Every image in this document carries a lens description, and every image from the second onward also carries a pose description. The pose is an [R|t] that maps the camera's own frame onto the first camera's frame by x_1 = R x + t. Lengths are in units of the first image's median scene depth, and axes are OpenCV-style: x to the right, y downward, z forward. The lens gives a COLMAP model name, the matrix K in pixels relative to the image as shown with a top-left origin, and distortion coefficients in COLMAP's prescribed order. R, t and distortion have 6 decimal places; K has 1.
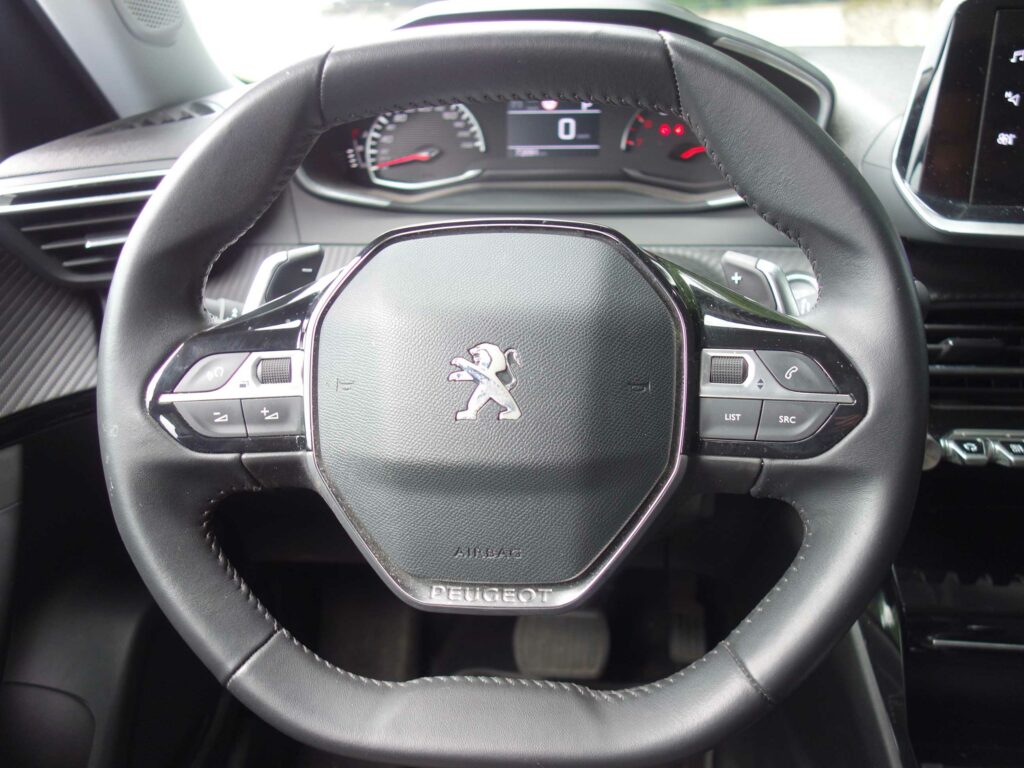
lens RADIAL K [[931.6, 0, 513.3], [0, 931.6, 395.9], [0, 0, 1]] dist [0.001768, 0.006015]
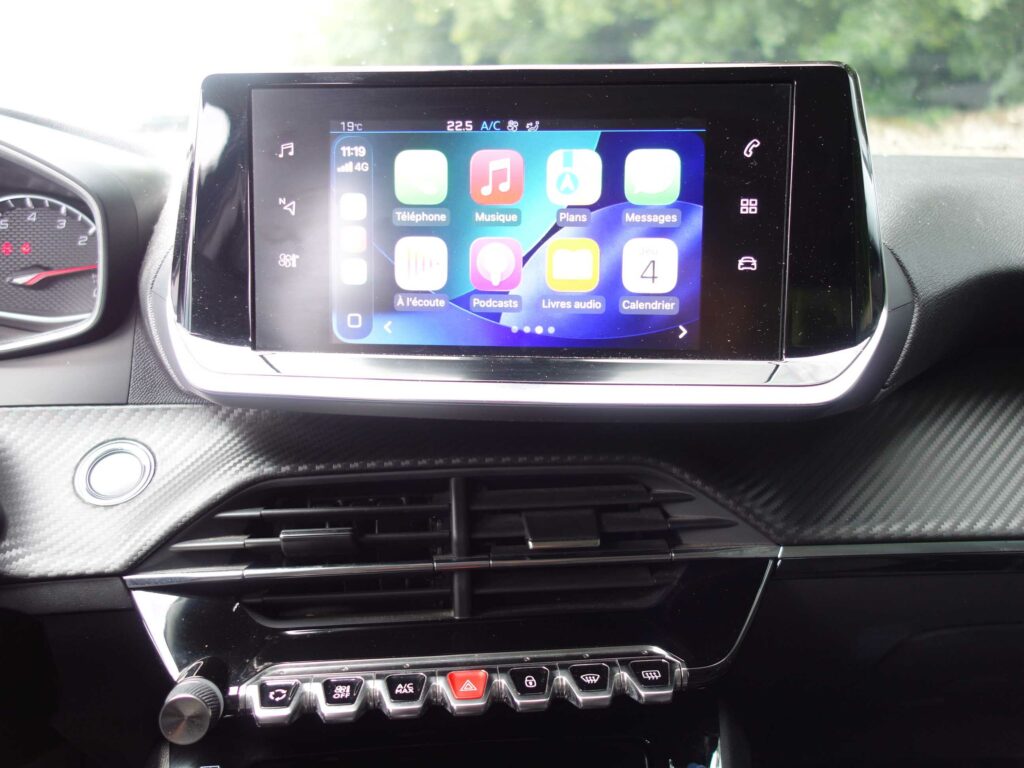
lens RADIAL K [[931.6, 0, 513.3], [0, 931.6, 395.9], [0, 0, 1]] dist [0.001768, 0.006015]
pose [[0.982991, -0.040834, 0.179055, 0.745732], [0.062090, 0.991450, -0.114765, -0.101522], [-0.172838, 0.123931, 0.977122, 0.362928]]
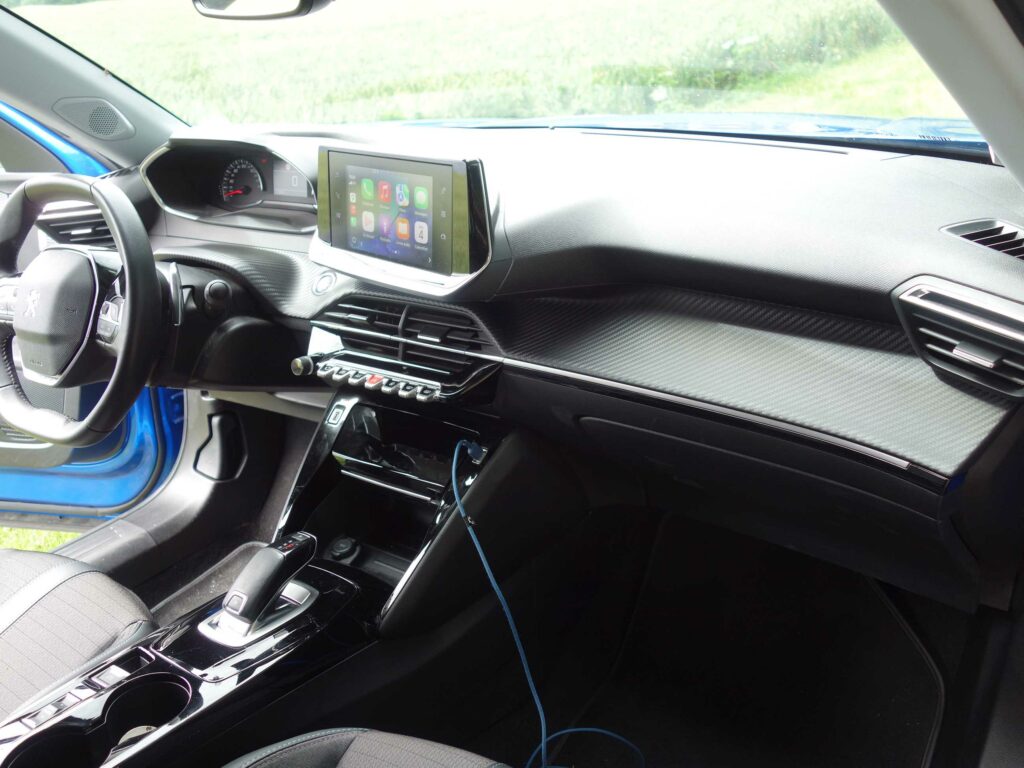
lens RADIAL K [[948.3, 0, 509.3], [0, 948.3, 384.6], [0, 0, 1]] dist [-0.054385, -0.003325]
pose [[0.866025, 0.148710, -0.477375, 2.447332], [-0.121097, 0.988705, 0.088311, -0.185342], [0.485115, -0.018671, 0.874251, -0.770048]]
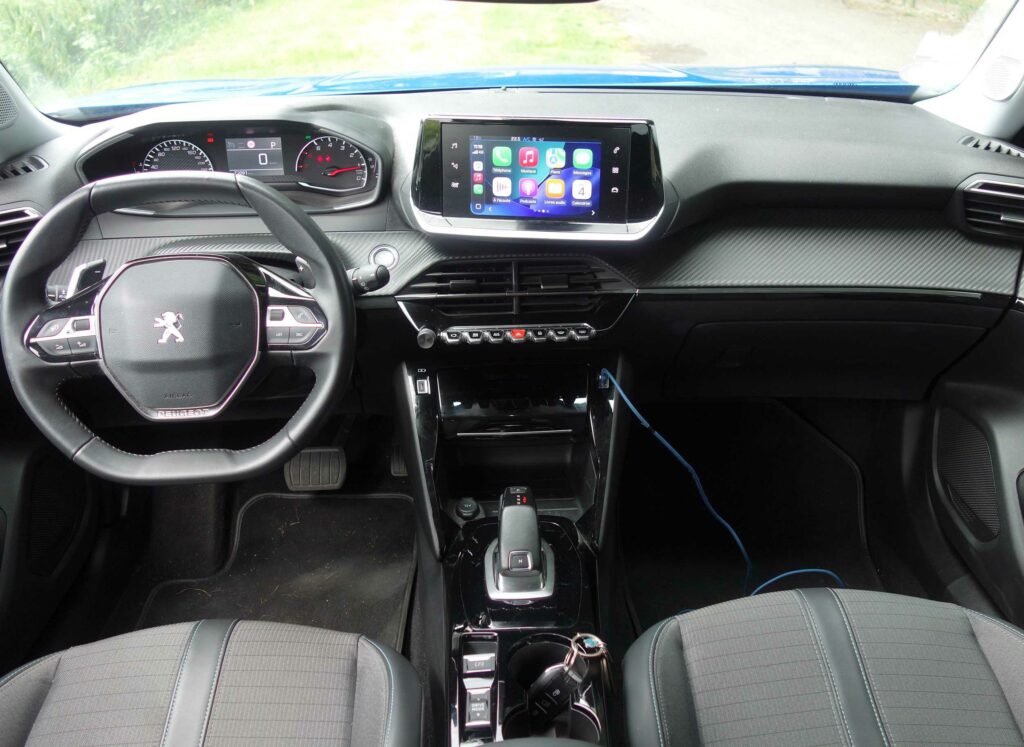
lens RADIAL K [[964.8, 0, 549.6], [0, 964.8, 366.8], [0, 0, 1]] dist [-0.005130, -0.011477]
pose [[0.987799, -0.063595, 0.142159, 0.536565], [0.049942, 0.993969, 0.097624, -0.098586], [-0.147510, -0.089333, 0.985018, -1.510786]]
